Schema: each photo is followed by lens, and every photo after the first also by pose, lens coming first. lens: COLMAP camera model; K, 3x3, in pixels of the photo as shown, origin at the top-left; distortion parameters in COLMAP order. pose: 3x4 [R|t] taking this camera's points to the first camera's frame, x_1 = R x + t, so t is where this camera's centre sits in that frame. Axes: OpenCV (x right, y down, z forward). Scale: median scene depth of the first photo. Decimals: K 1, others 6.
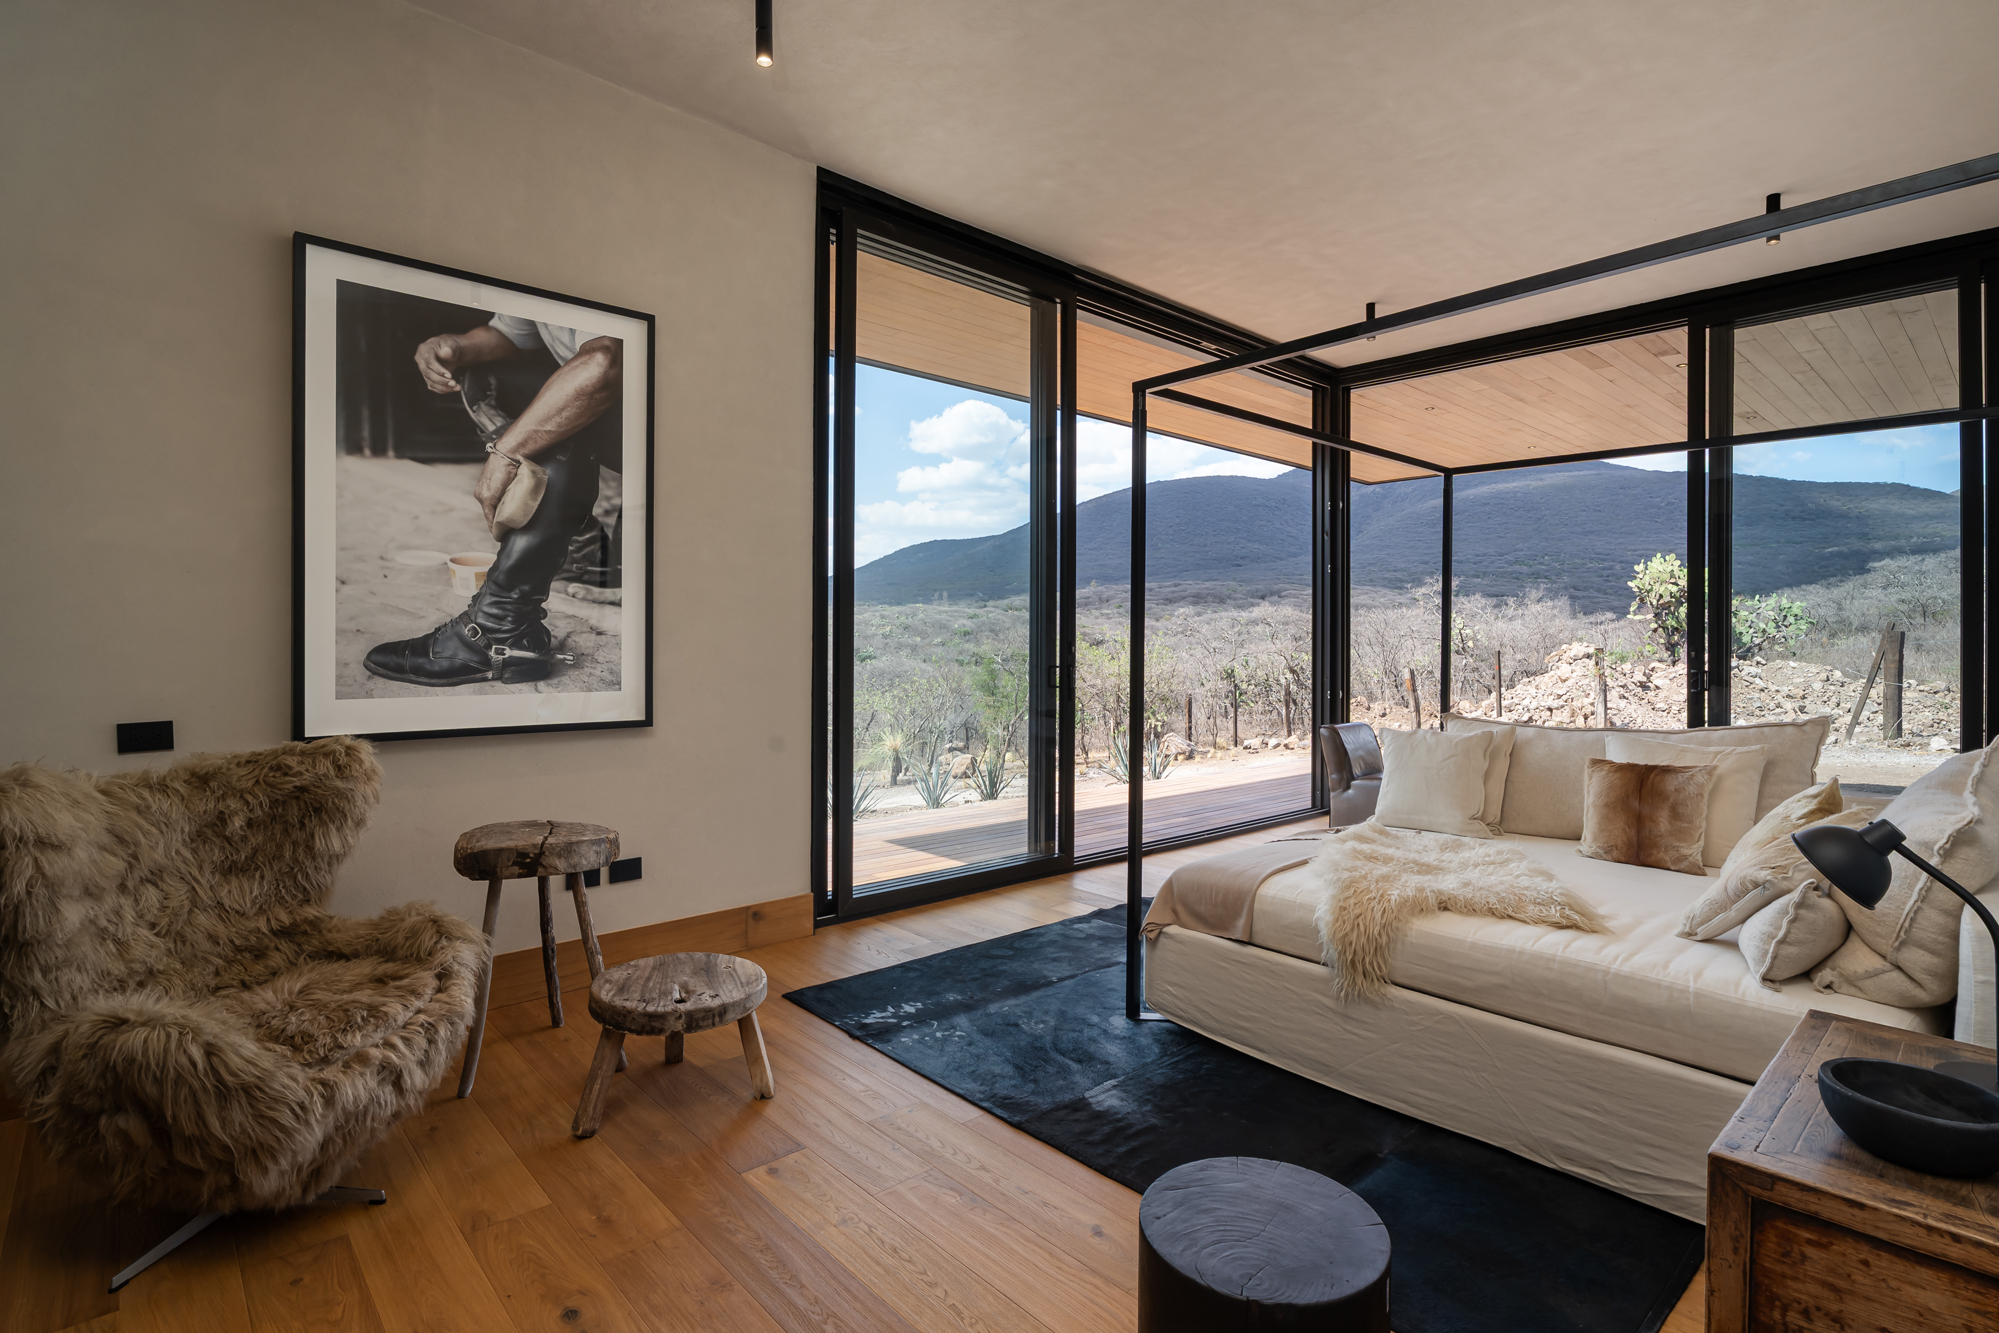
lens RADIAL K [[964.7, 0, 998.0], [0, 964.7, 656.9], [0, 0, 1]] dist [-0.020099, -0.000595]
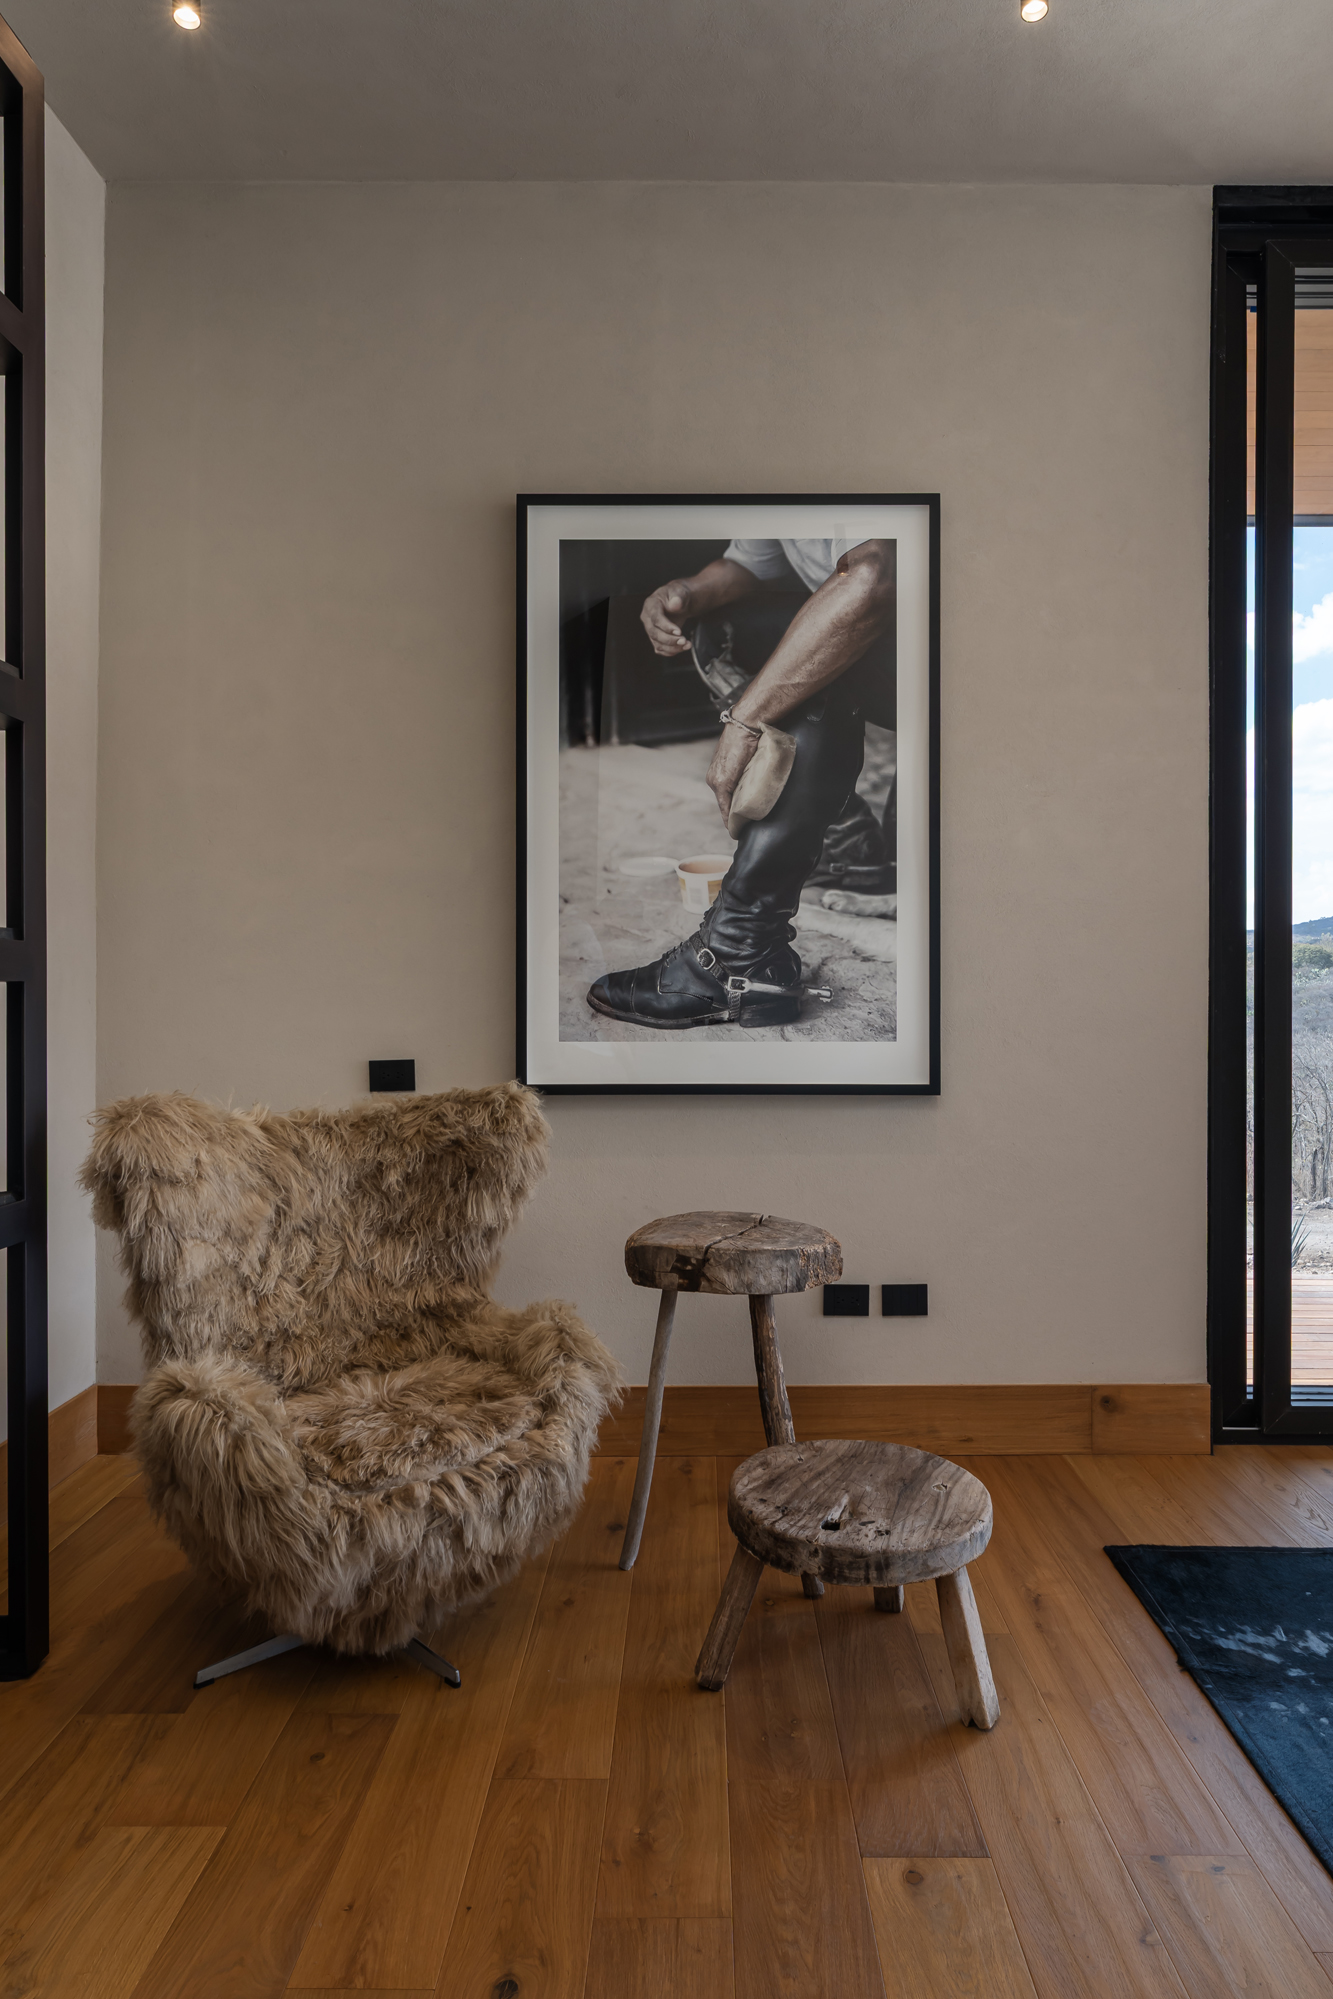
lens RADIAL K [[1245.3, 0, 668.0], [0, 1245.3, 998.1], [0, 0, 1]] dist [-0.026554, 0.020283]
pose [[0.736621, -0.001290, -0.676305, 0.113983], [-0.007976, 0.999912, -0.010594, 0.017526], [0.676259, 0.013197, 0.736546, 0.262592]]
